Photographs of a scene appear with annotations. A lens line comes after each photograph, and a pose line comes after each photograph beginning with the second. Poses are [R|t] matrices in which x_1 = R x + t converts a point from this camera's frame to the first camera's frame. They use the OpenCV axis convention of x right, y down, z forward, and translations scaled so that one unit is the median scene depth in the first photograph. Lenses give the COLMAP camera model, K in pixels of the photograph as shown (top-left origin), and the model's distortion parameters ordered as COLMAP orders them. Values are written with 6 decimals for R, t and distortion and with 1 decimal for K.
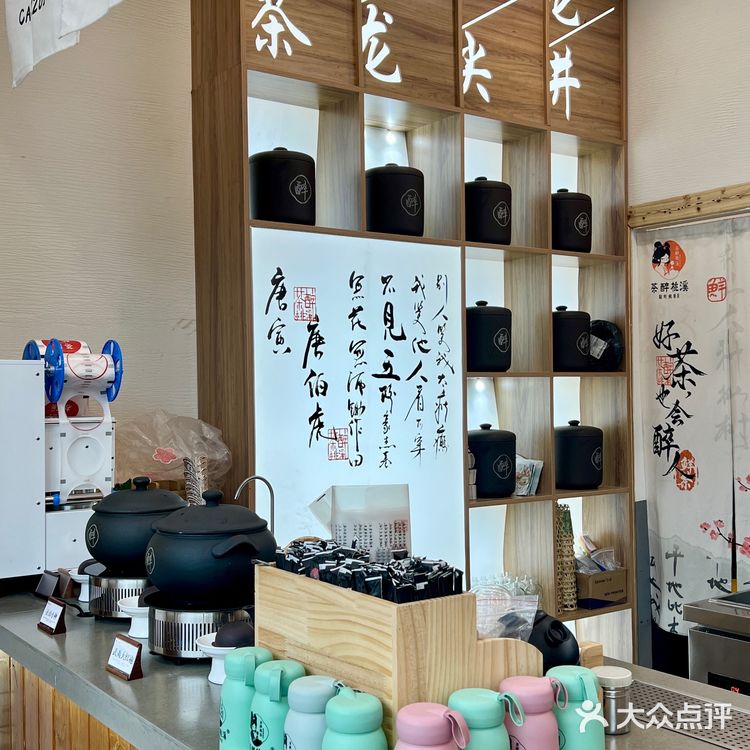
lens RADIAL K [[1016.0, 0, 374.2], [0, 1016.0, 379.0], [0, 0, 1]] dist [0.063935, 0.000000]
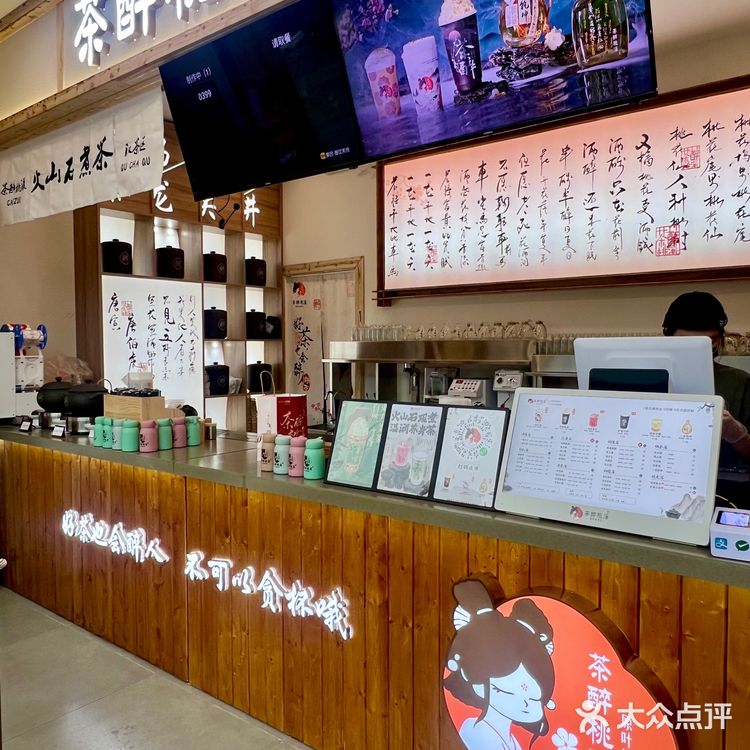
lens RADIAL K [[639.4, 0, 377.3], [0, 639.4, 367.5], [0, 0, 1]] dist [-0.005692, -0.026830]
pose [[0.959450, -0.002939, 0.281862, 0.062554], [-0.007761, 0.999291, 0.036840, 0.001949], [-0.281771, -0.037534, 0.958747, -0.508939]]
